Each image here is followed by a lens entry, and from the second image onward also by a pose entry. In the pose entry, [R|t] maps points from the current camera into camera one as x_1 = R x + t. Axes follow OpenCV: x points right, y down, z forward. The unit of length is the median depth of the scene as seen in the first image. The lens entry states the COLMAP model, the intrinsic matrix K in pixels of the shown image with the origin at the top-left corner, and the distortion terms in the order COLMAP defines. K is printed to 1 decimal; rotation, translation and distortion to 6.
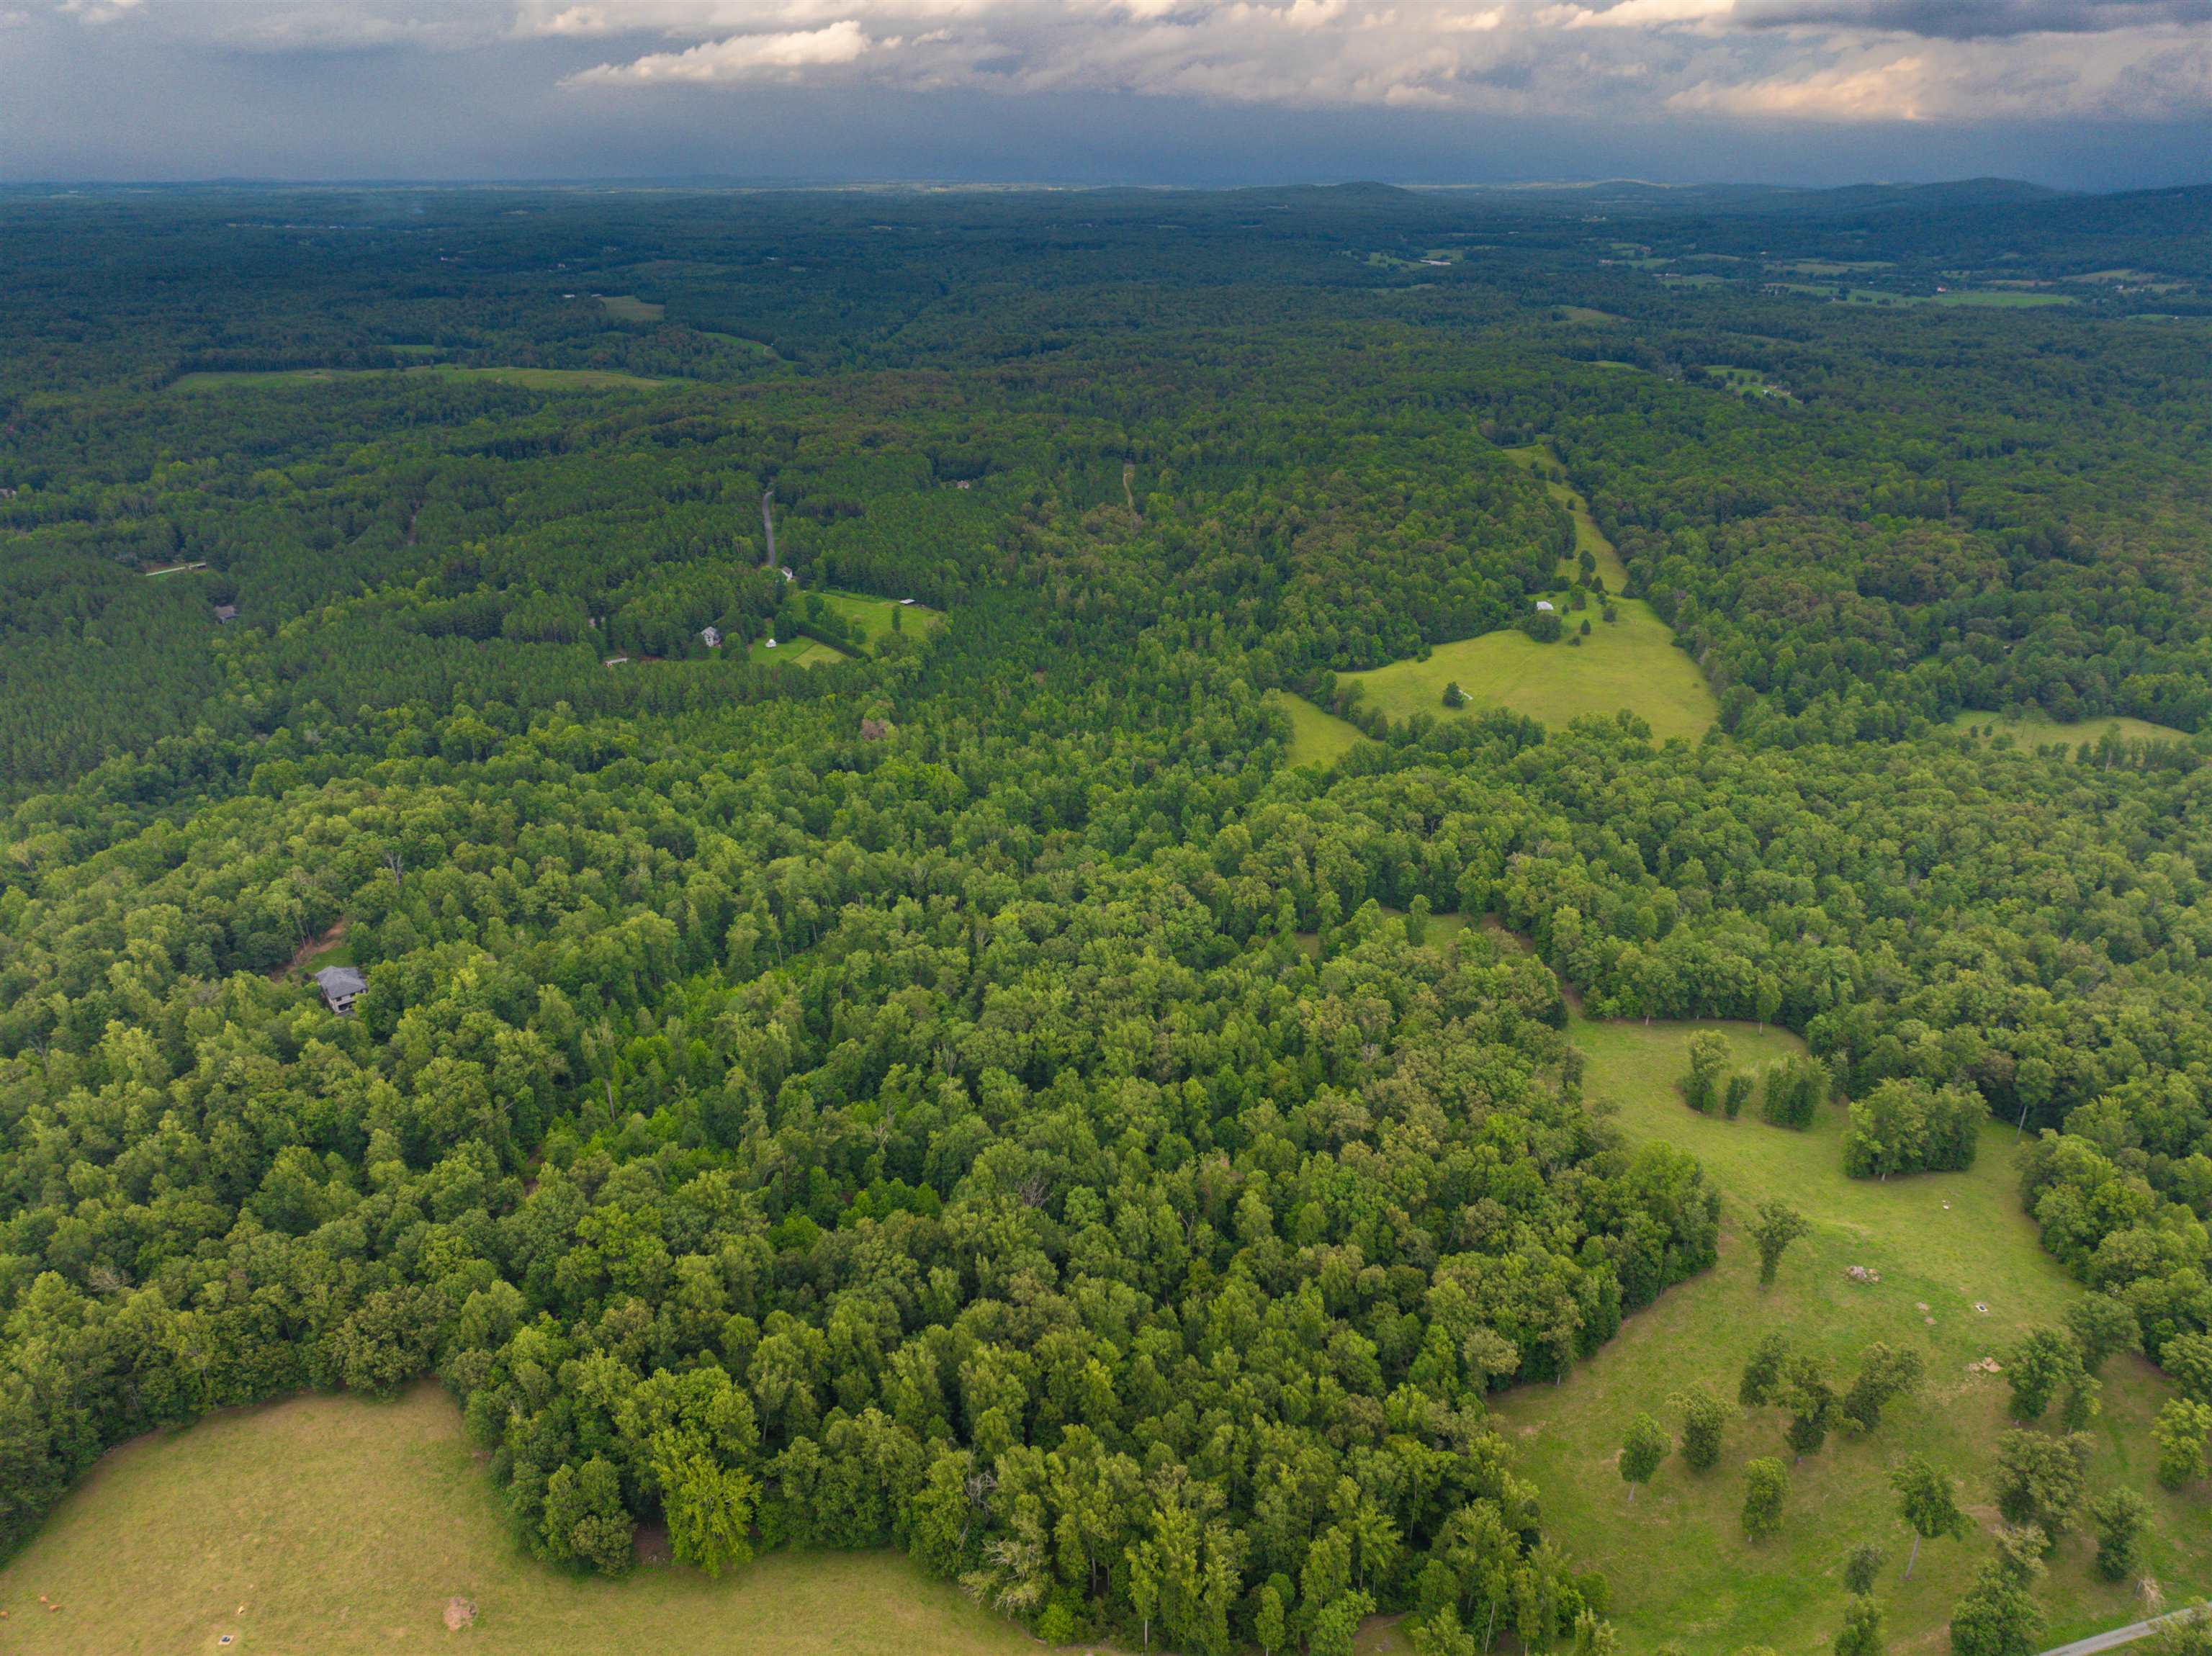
lens RADIAL K [[1531.5, 0, 1107.2], [0, 1531.5, 839.1], [0, 0, 1]] dist [-0.044517, 0.015755]
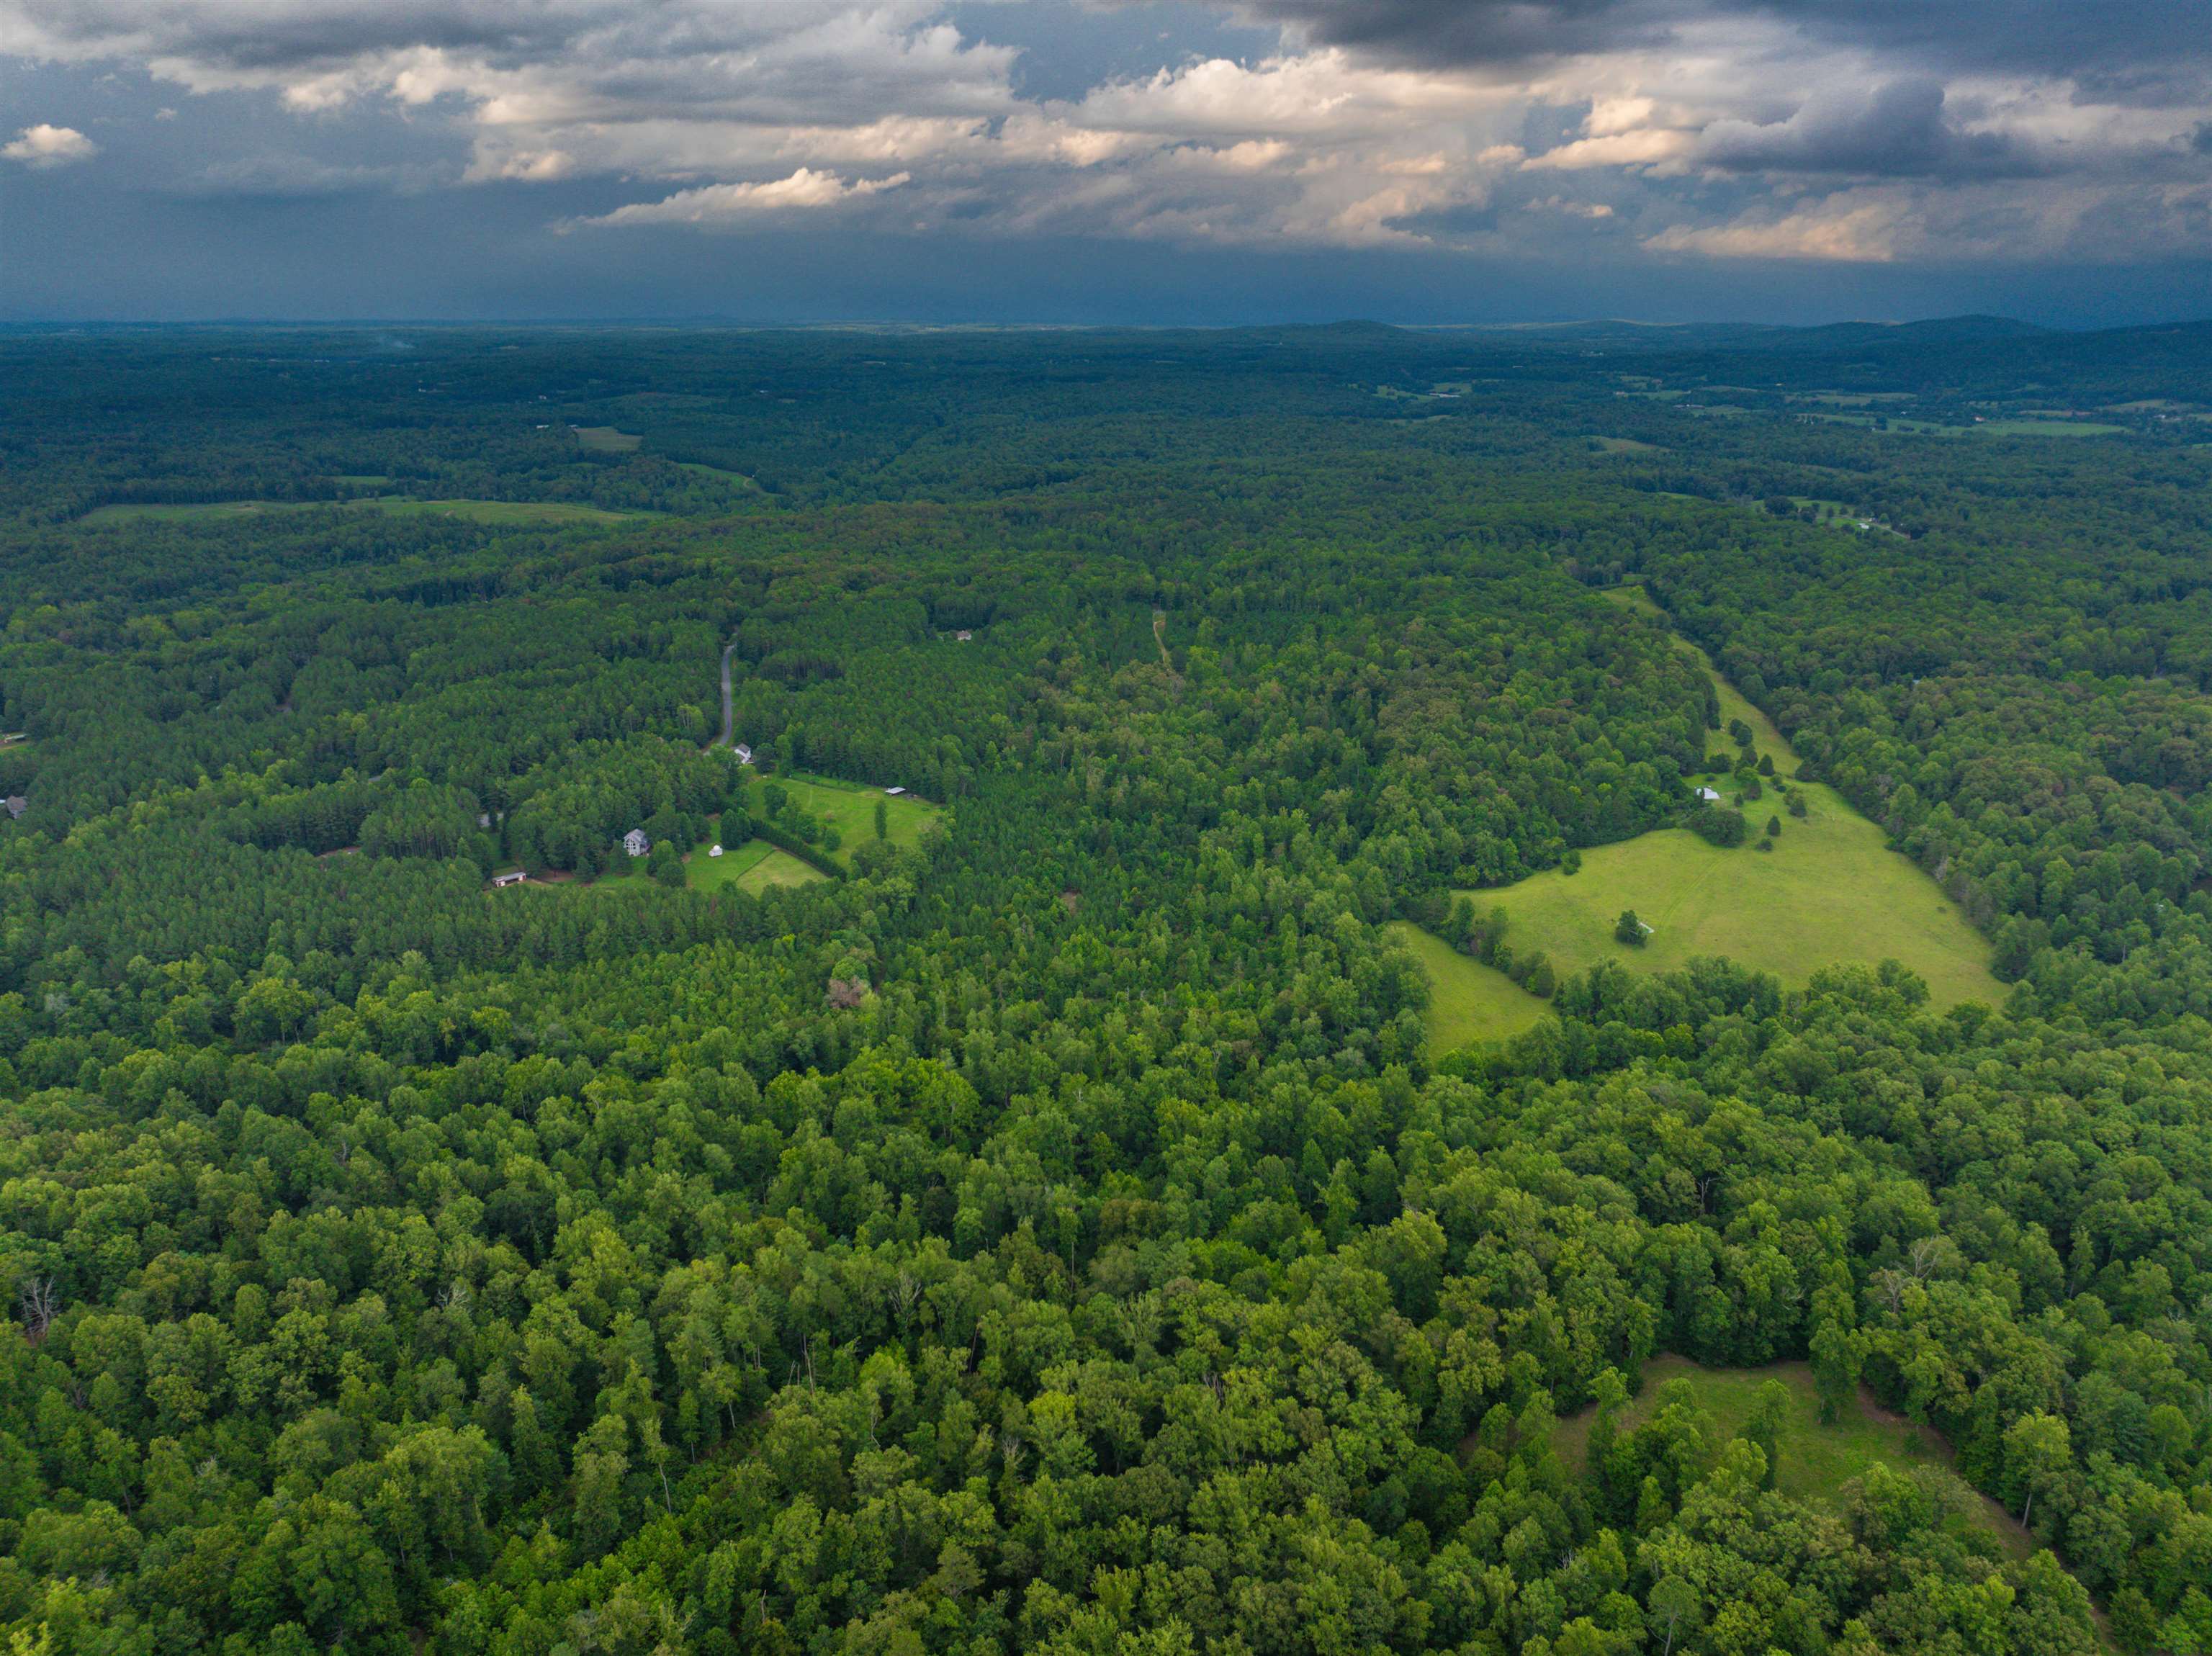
lens RADIAL K [[1531.5, 0, 1113.9], [0, 1531.5, 814.7], [0, 0, 1]] dist [-0.044517, 0.015755]
pose [[0.999937, -0.002978, 0.010804, -0.027511], [0.004022, 0.995185, -0.097931, -0.066220], [-0.010460, 0.097968, 0.995135, 0.221194]]
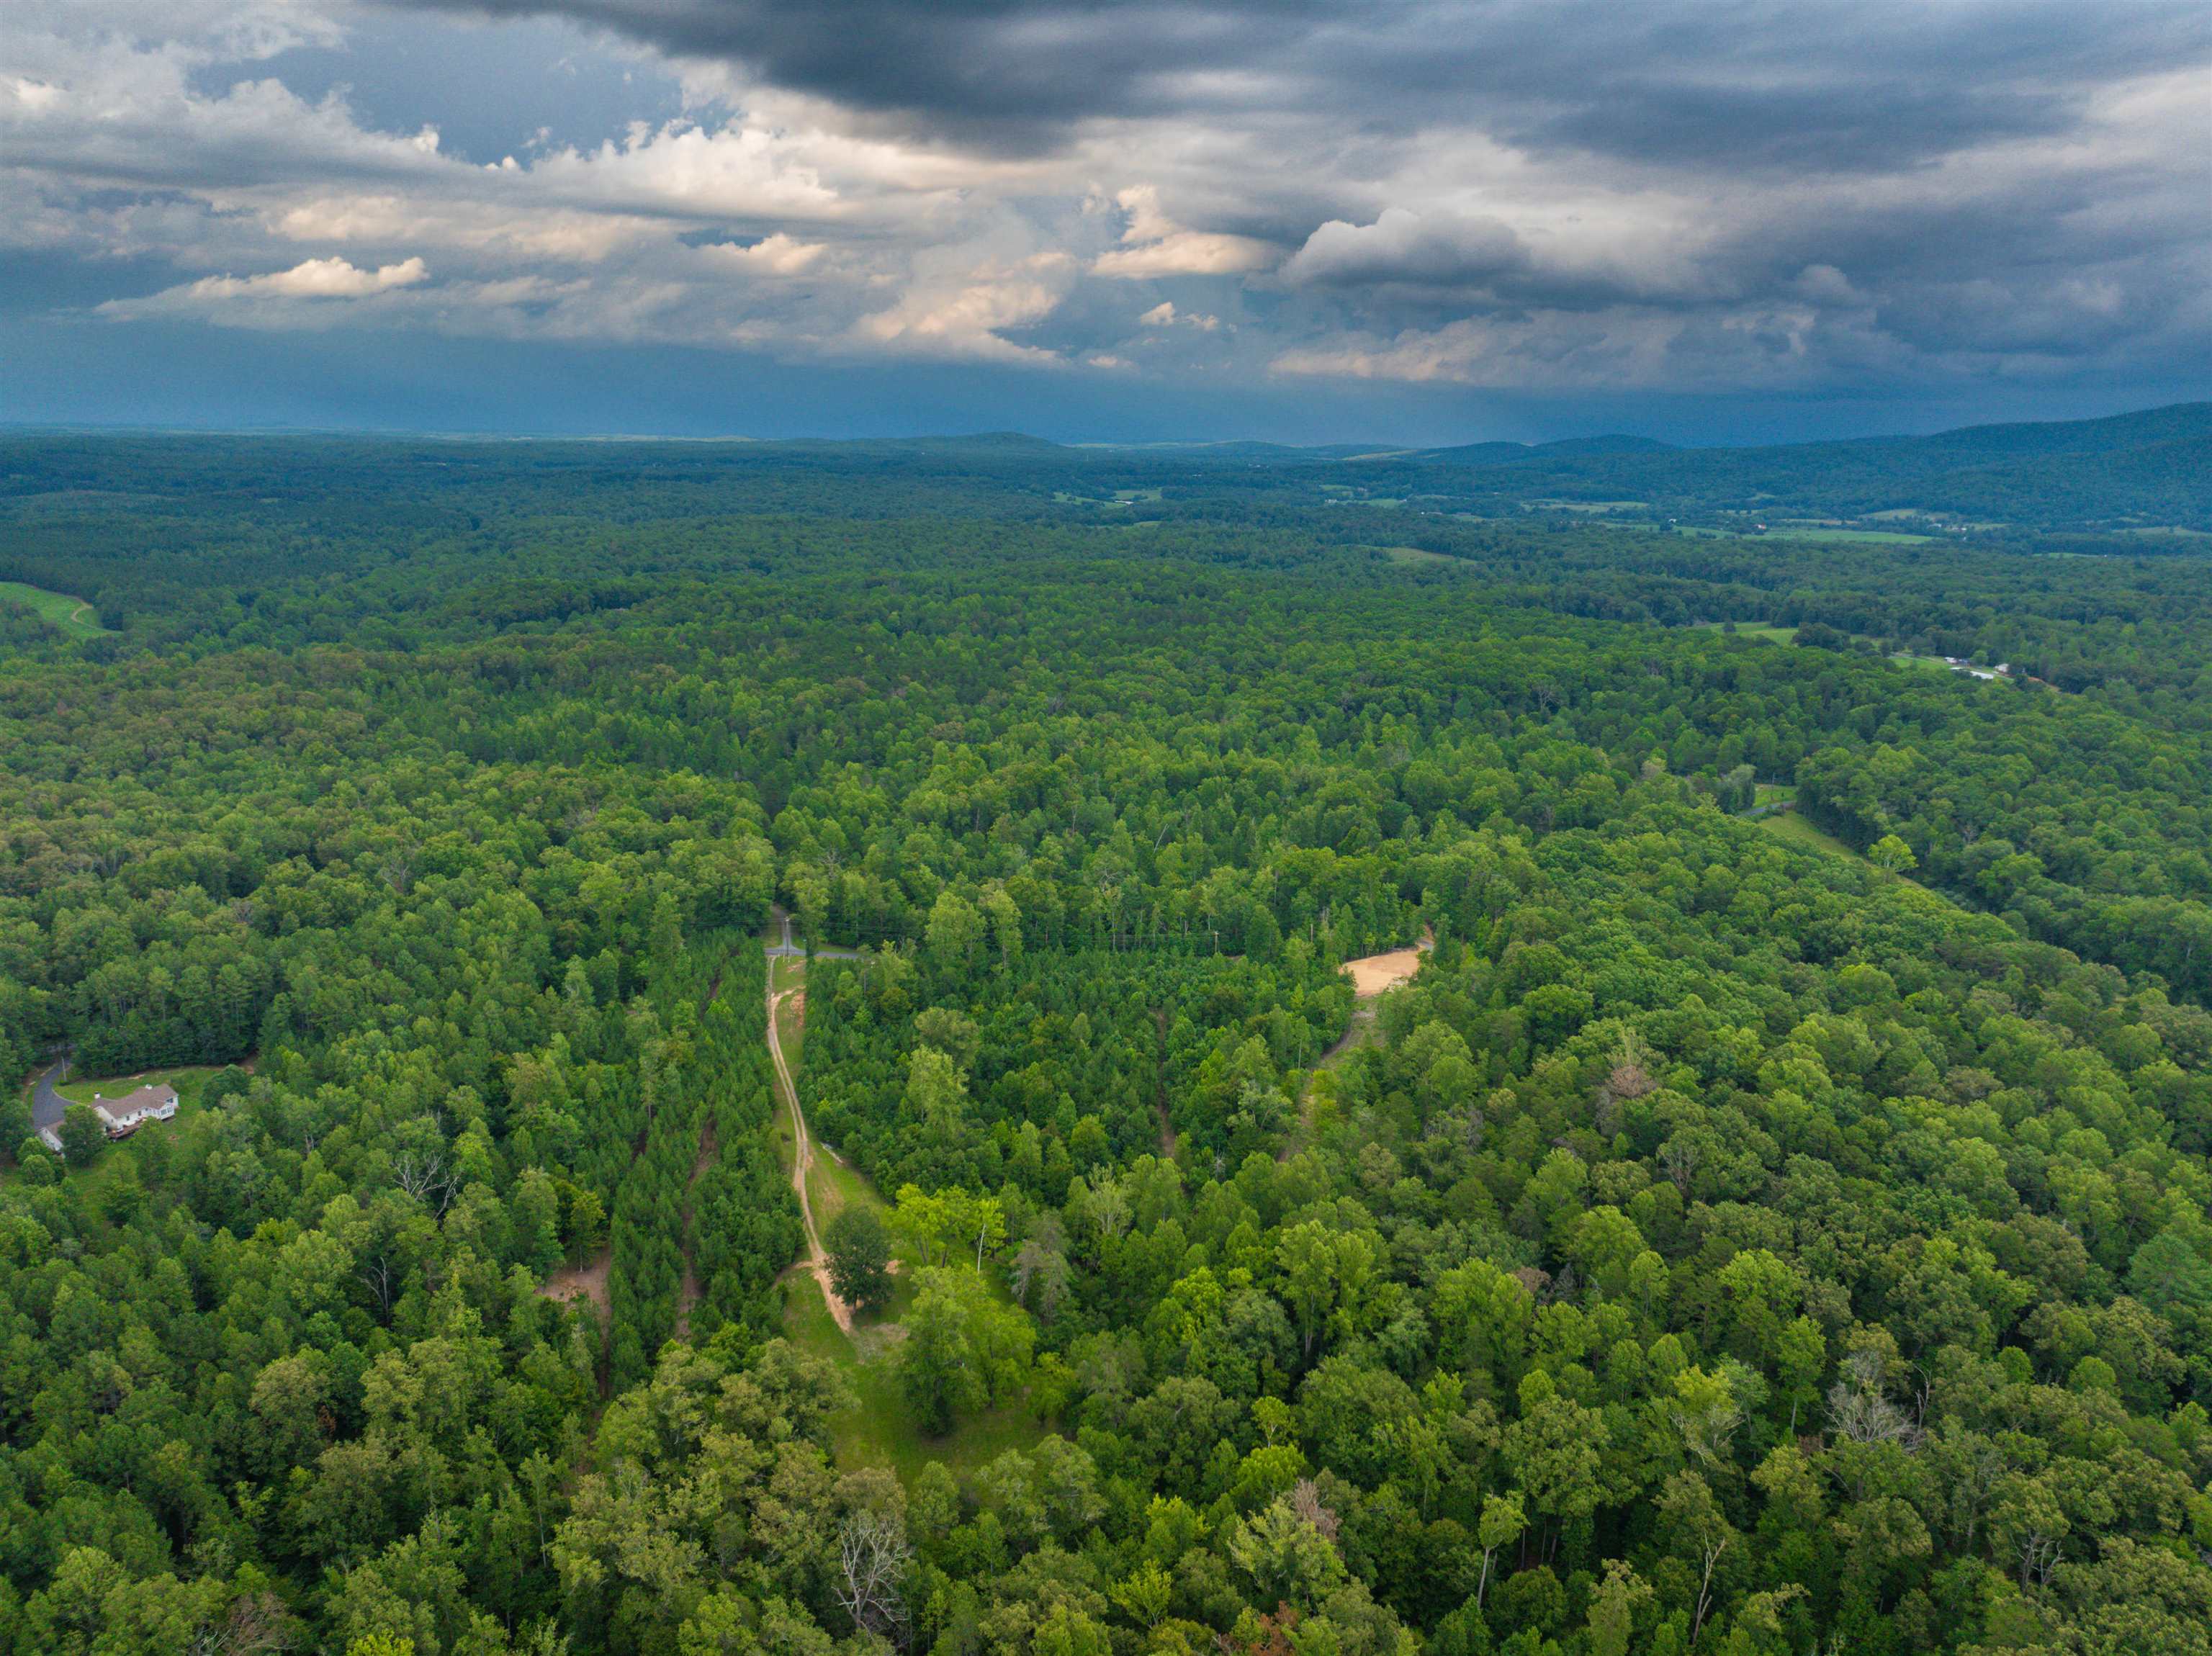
lens RADIAL K [[1531.5, 0, 1113.1], [0, 1531.5, 831.0], [0, 0, 1]] dist [-0.044517, 0.015755]
pose [[0.970312, -0.038919, 0.238706, 0.008107], [0.077705, 0.984807, -0.155297, -0.295844], [-0.229036, 0.169235, 0.958594, 0.928440]]
